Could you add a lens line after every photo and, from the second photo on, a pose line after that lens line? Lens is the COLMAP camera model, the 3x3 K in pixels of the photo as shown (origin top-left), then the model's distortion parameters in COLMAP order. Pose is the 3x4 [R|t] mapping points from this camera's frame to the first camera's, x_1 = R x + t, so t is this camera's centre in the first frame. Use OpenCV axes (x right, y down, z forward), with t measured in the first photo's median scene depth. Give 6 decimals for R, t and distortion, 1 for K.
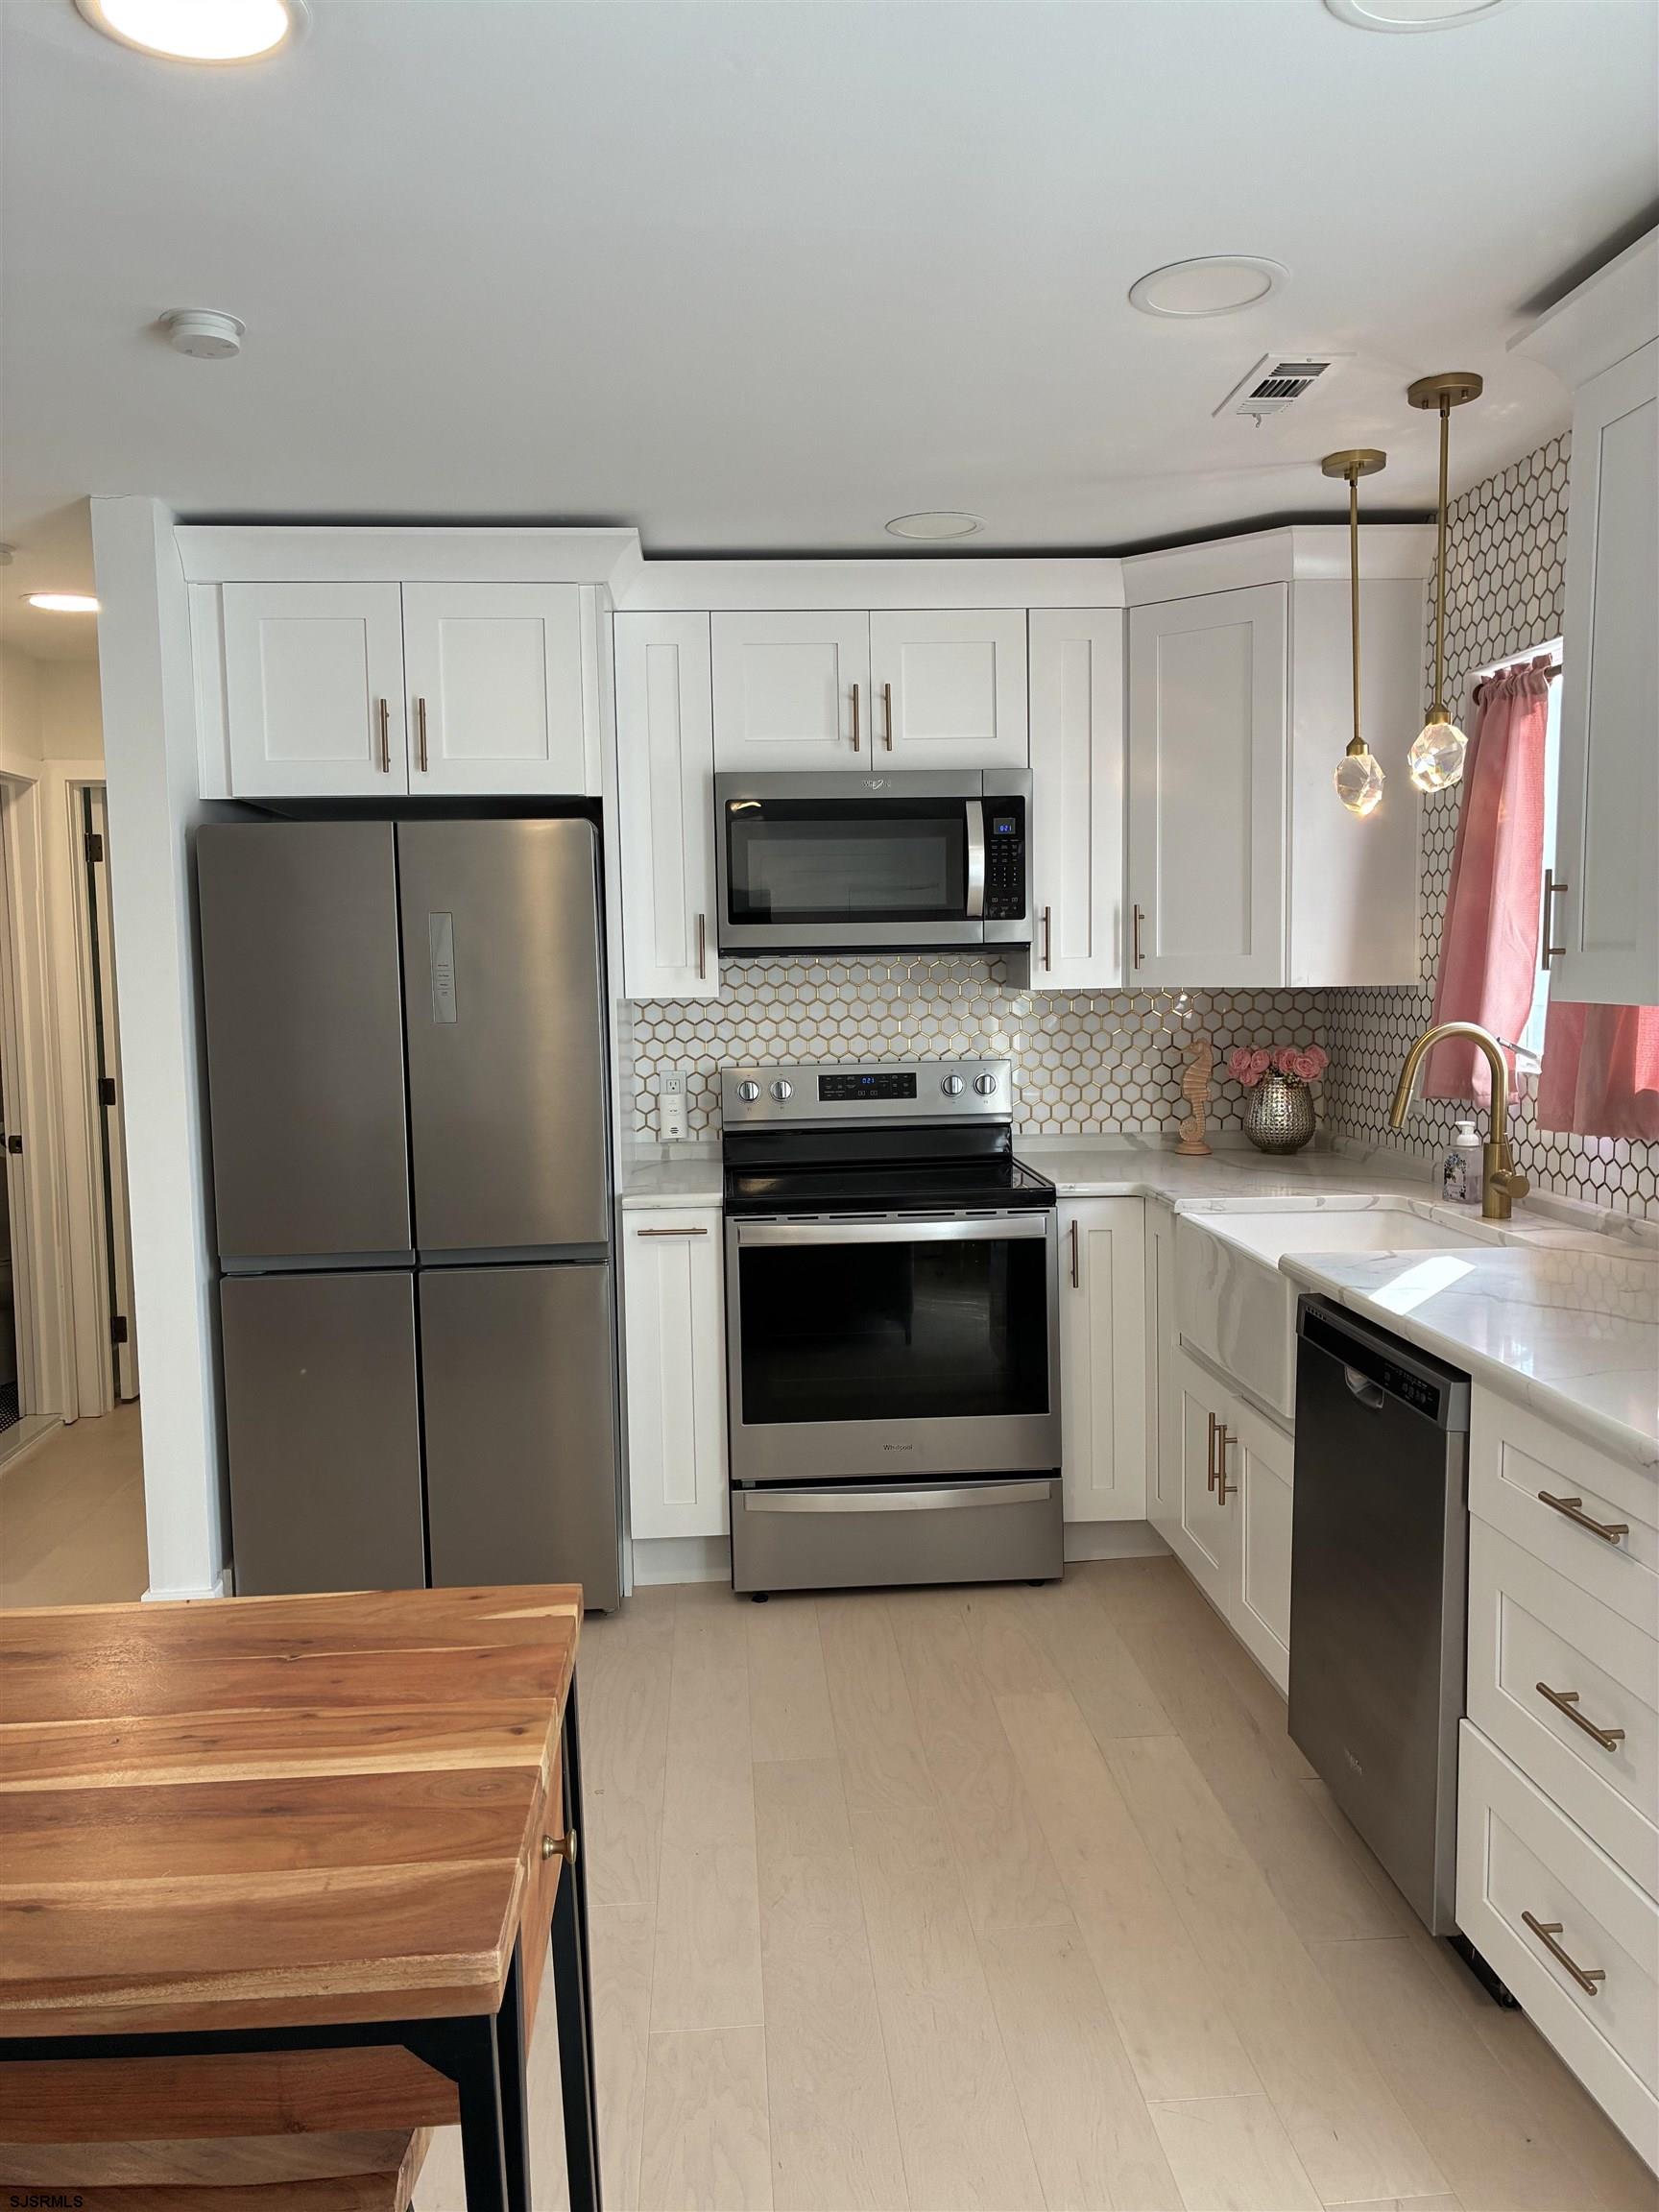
lens RADIAL K [[1673.6, 0, 826.6], [0, 1673.6, 1108.9], [0, 0, 1]] dist [0.013731, -0.001225]
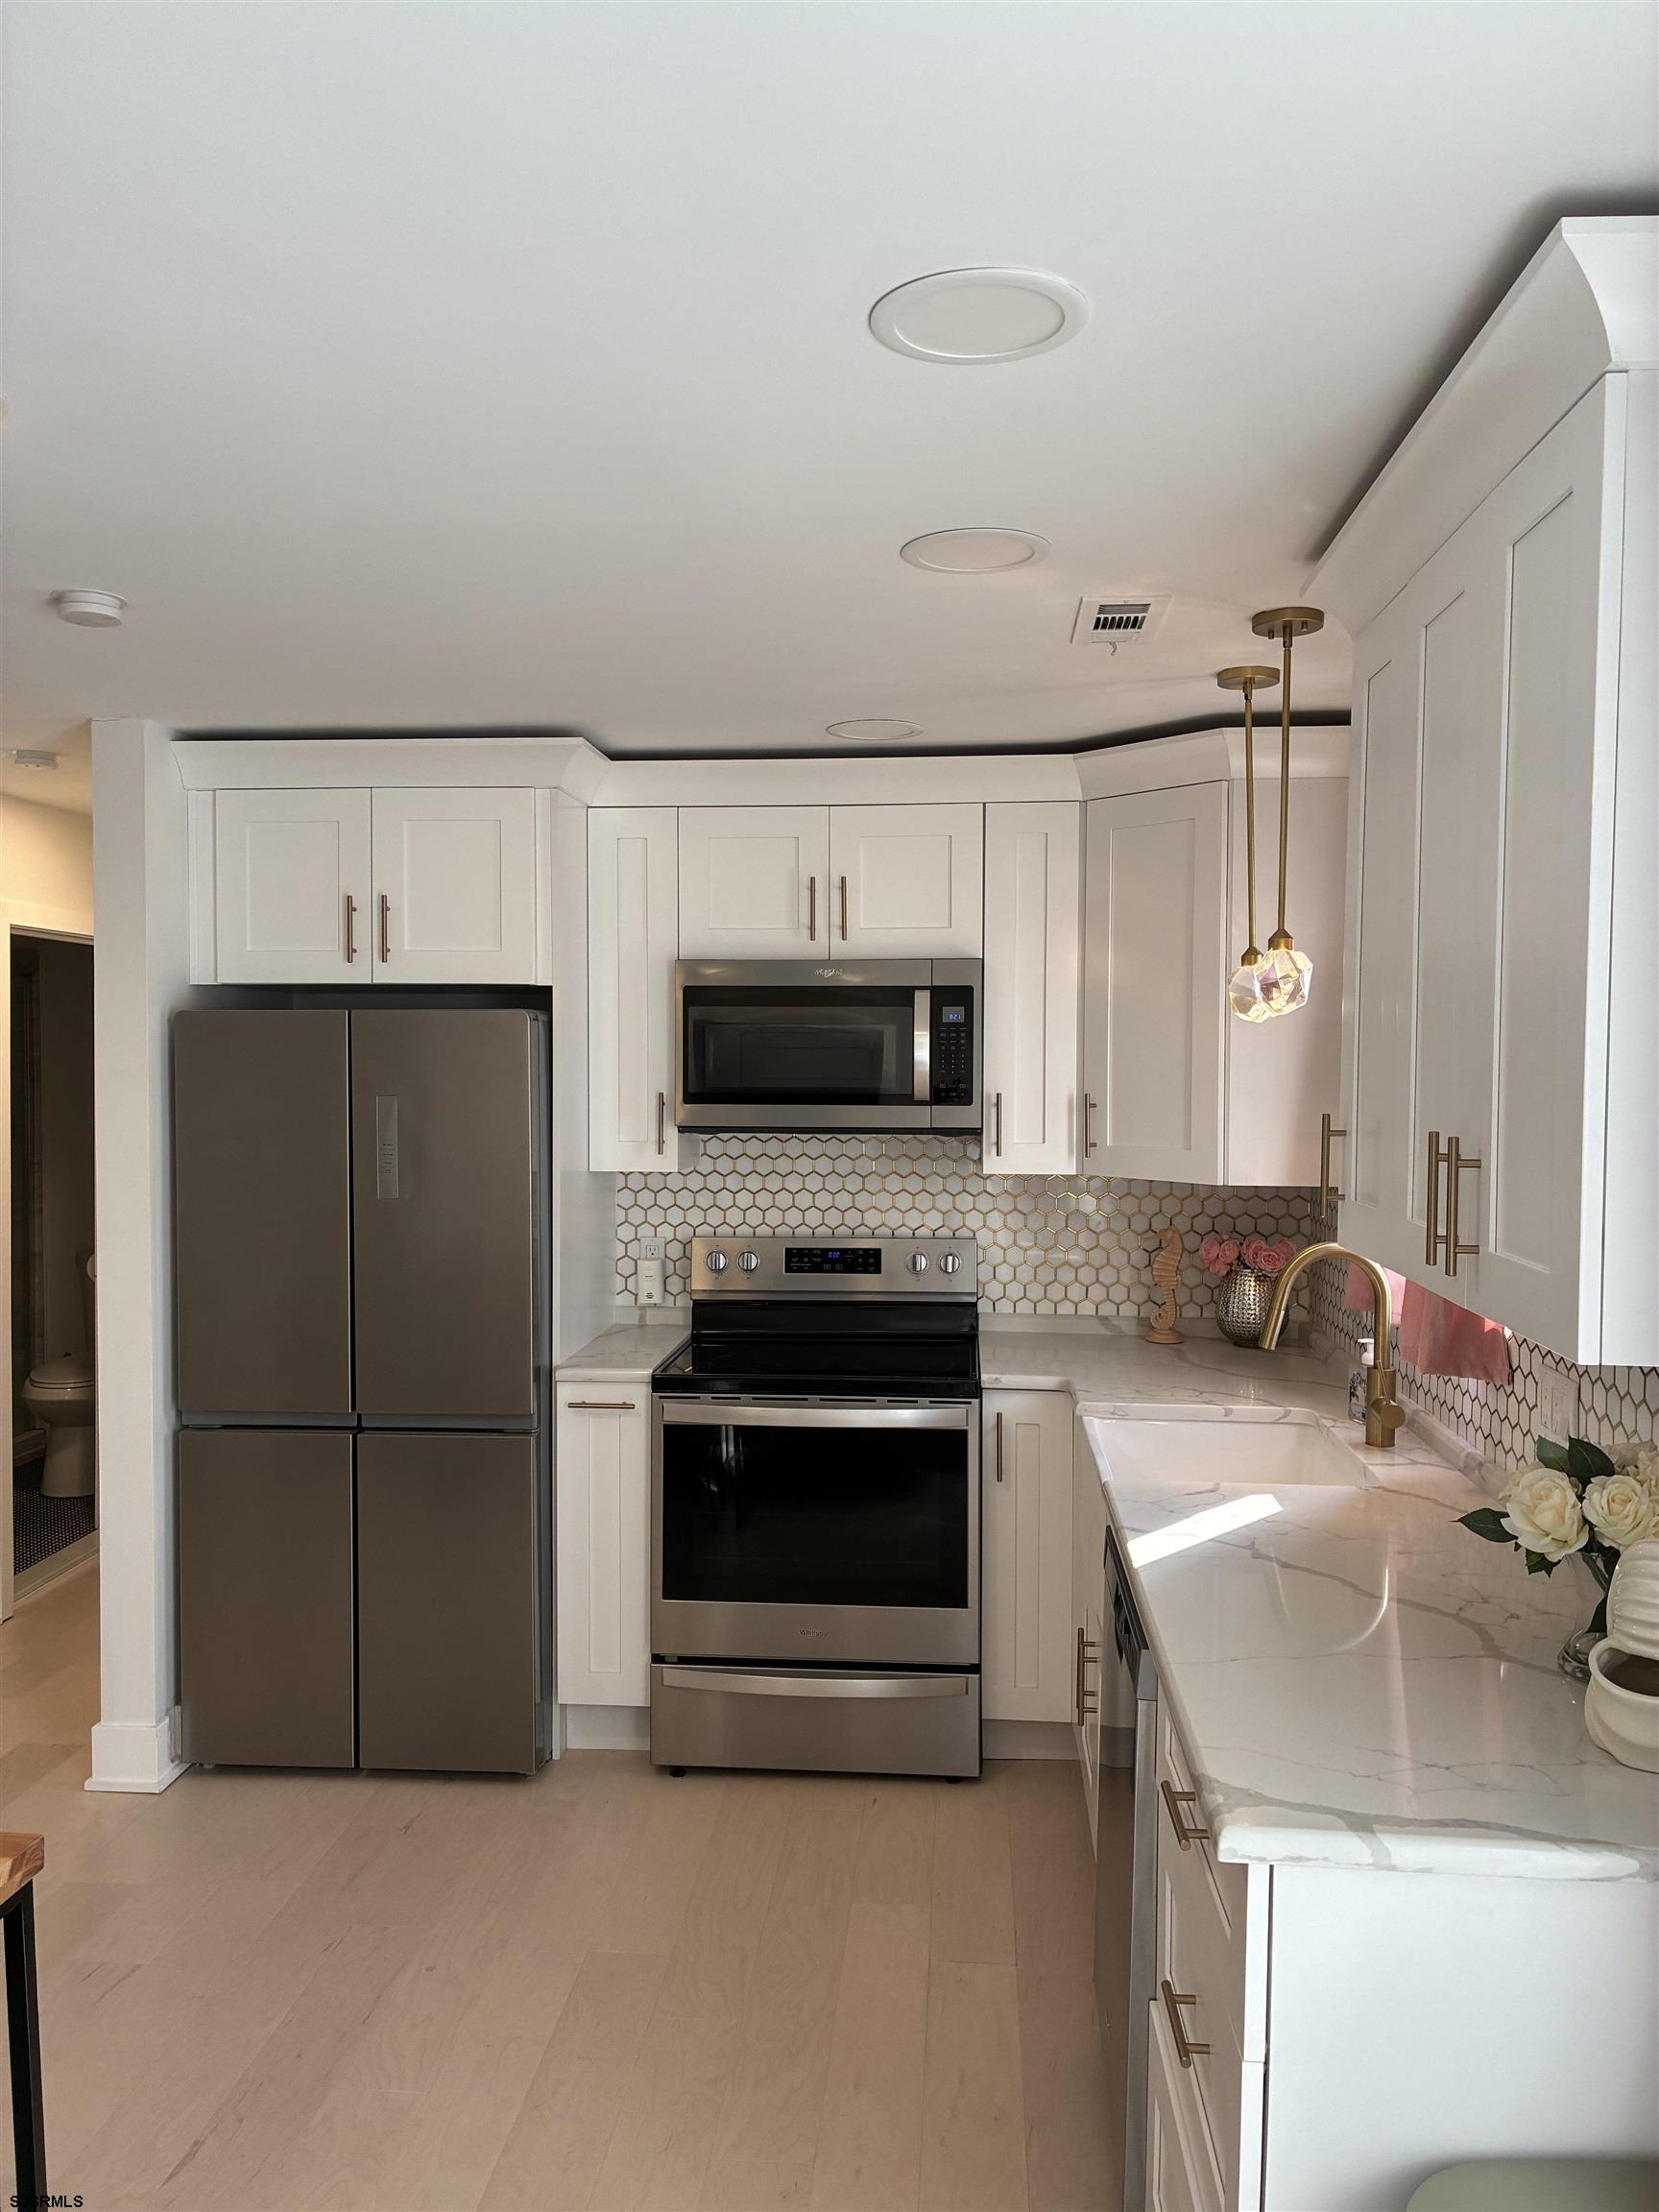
lens RADIAL K [[1682.1, 0, 831.3], [0, 1682.1, 1119.8], [0, 0, 1]] dist [0.026054, -0.006664]
pose [[0.988257, 0.025962, -0.150576, 0.189723], [-0.033752, 0.998208, -0.049415, -0.052859], [0.149024, 0.053916, 0.987363, -0.013842]]
